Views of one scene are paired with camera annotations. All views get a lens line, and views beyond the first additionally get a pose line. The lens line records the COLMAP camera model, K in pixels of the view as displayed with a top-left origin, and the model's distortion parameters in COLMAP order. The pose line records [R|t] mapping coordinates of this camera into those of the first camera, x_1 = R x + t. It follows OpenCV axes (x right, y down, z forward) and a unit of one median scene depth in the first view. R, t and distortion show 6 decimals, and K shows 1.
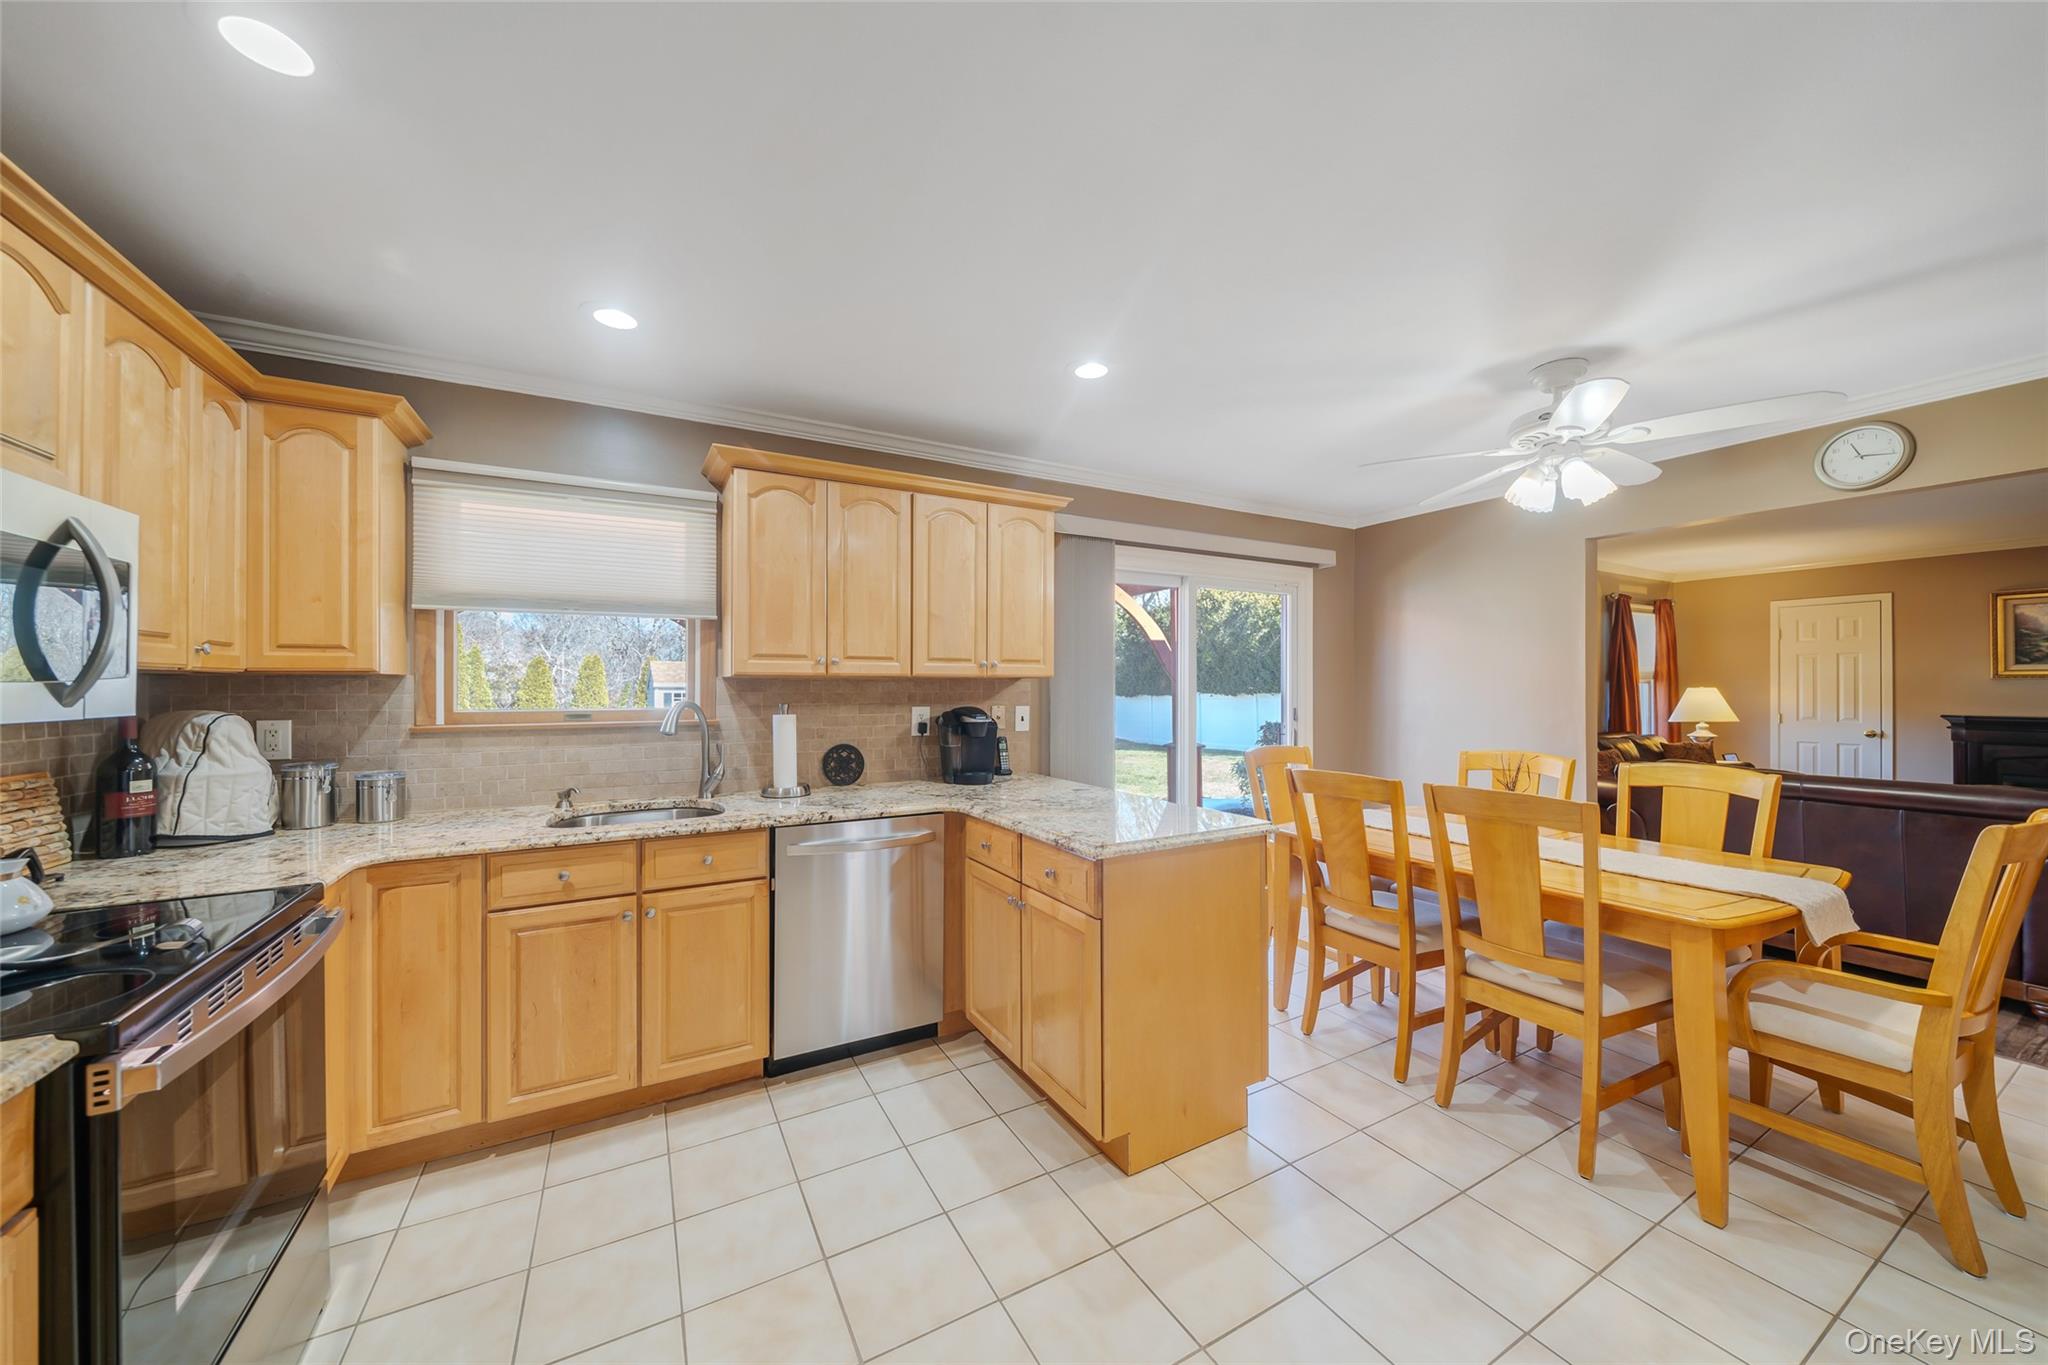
lens RADIAL K [[722.0, 0, 1031.4], [0, 722.0, 684.9], [0, 0, 1]] dist [-0.000443, -0.000121]
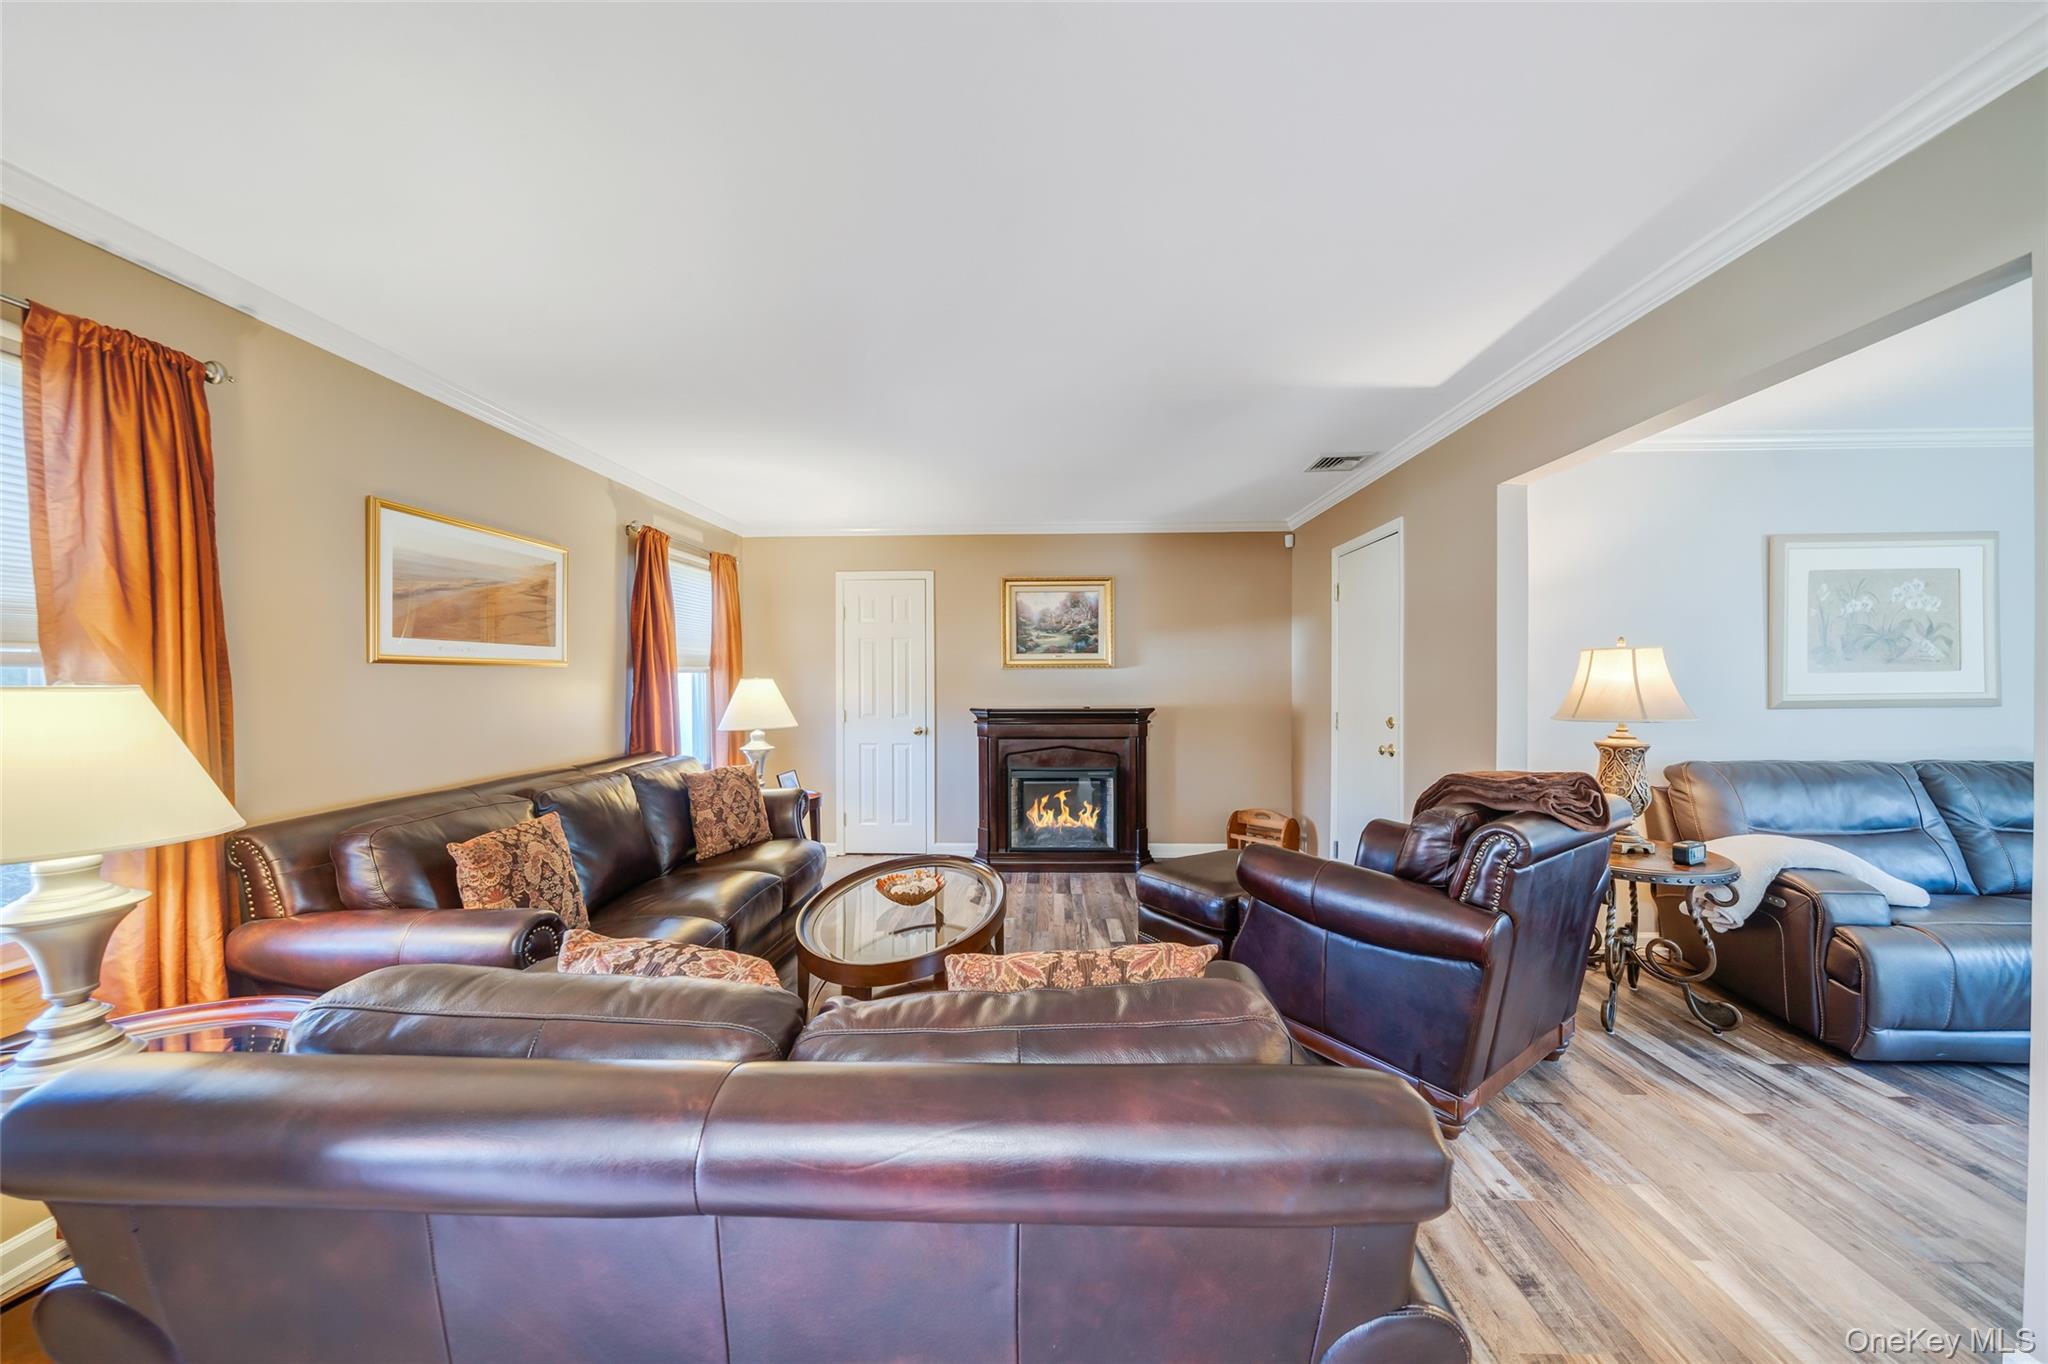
lens RADIAL K [[694.3, 0, 1024.0], [0, 694.3, 682.0], [0, 0, 1]] dist [-0.000527, -0.000155]
pose [[0.523612, -0.010009, 0.851898, 0.505501], [-0.000501, 0.999927, 0.012056, -0.001617], [-0.851957, -0.006739, 0.523568, 0.442587]]
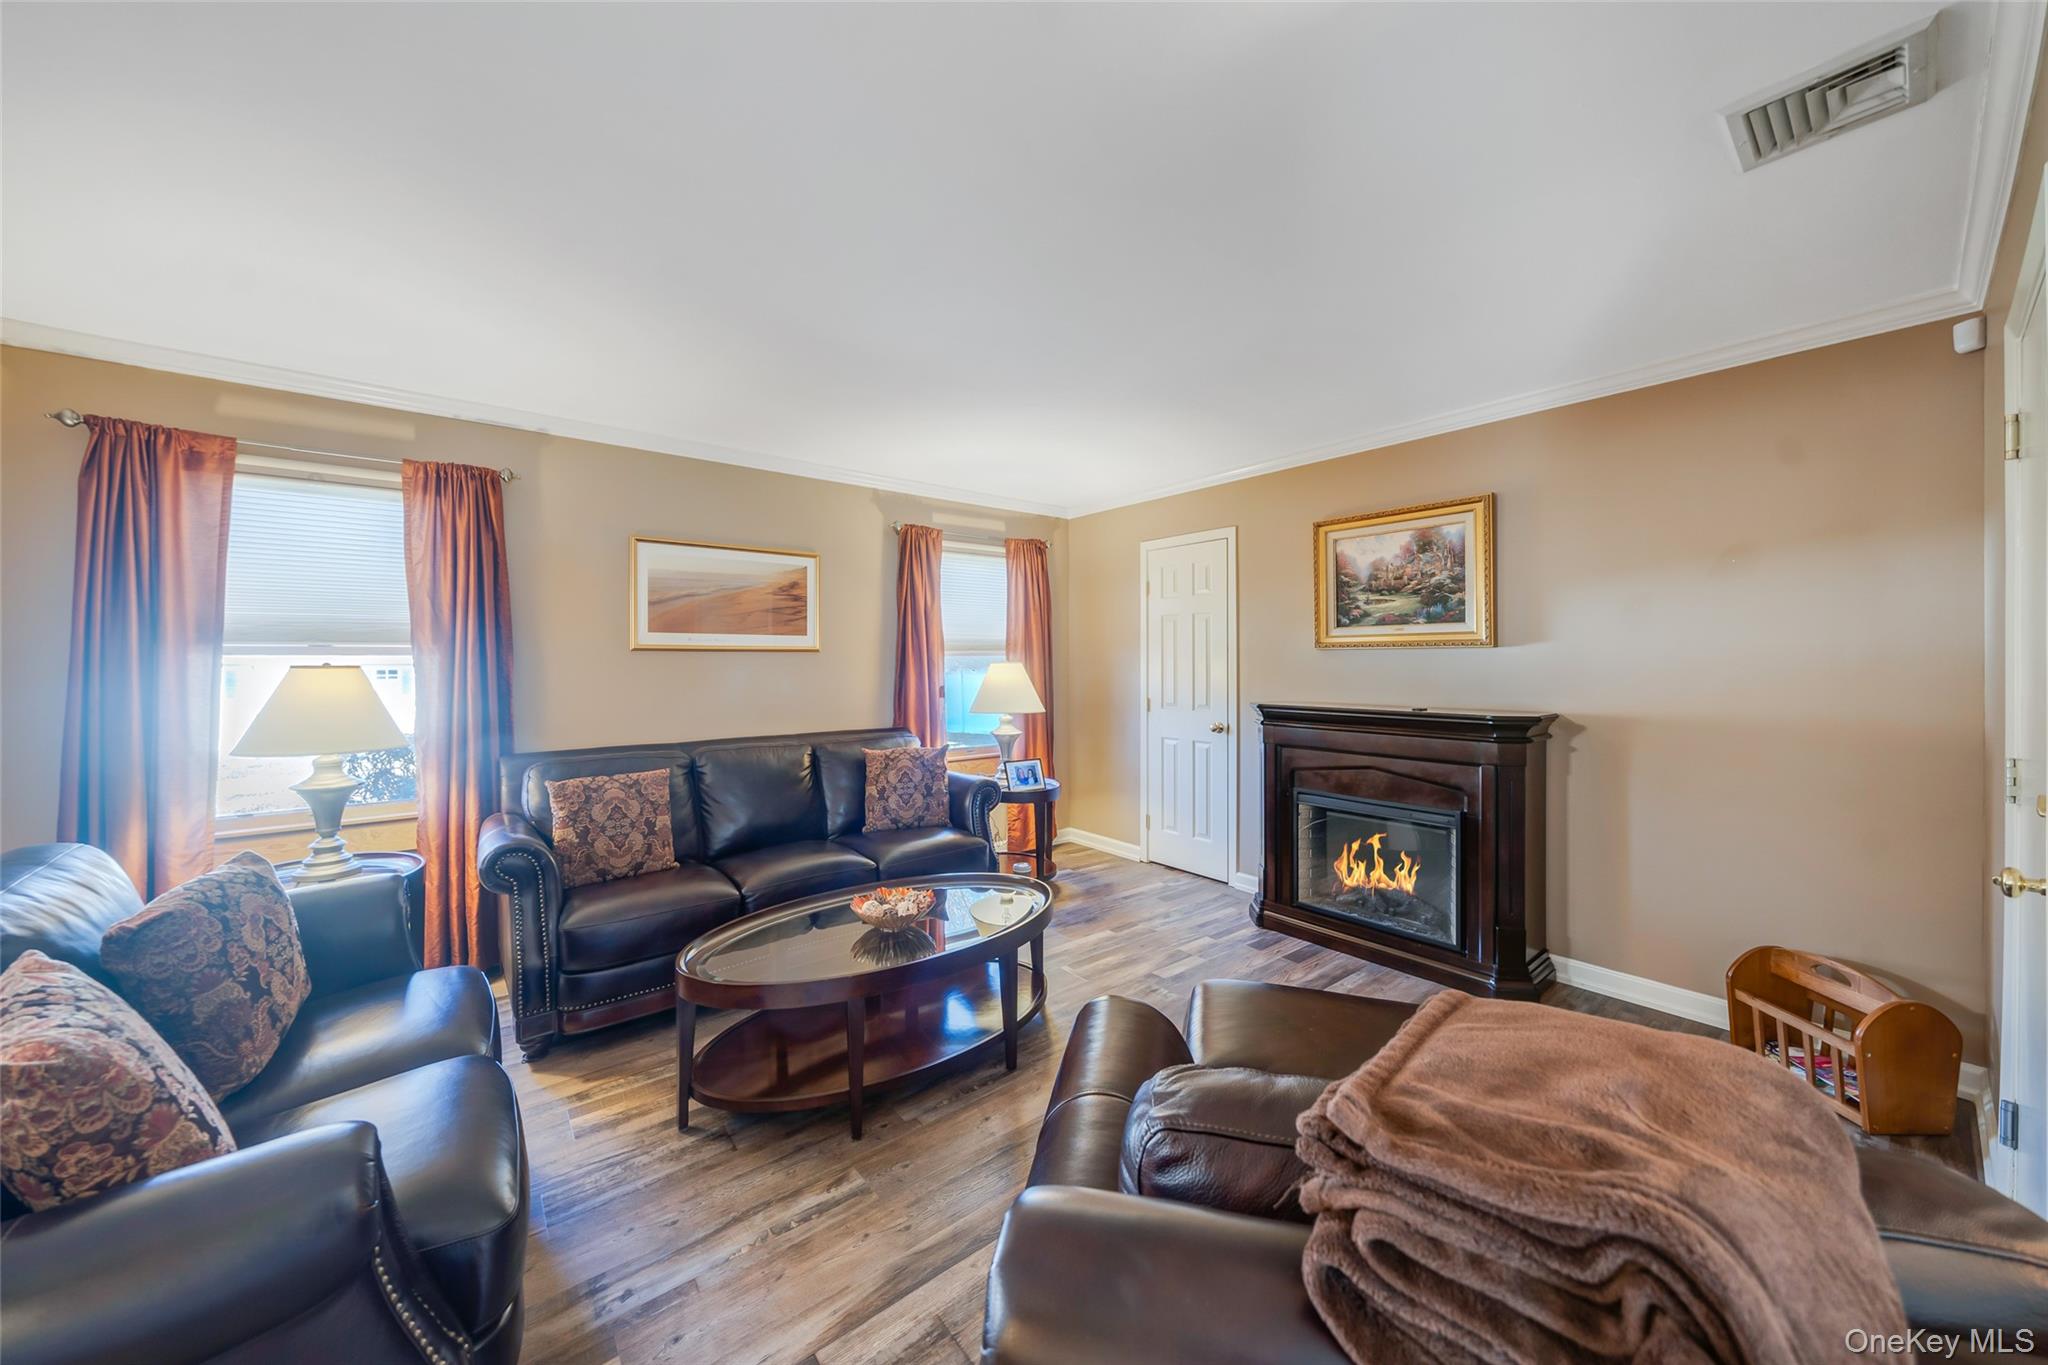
lens RADIAL K [[712.6, 0, 1023.7], [0, 712.6, 657.5], [0, 0, 1]] dist [-0.000638, -0.000165]
pose [[0.985868, -0.002478, 0.167506, 0.847005], [0.002383, 0.999997, 0.000764, -0.001503], [-0.167507, -0.000354, 0.985871, 0.340714]]
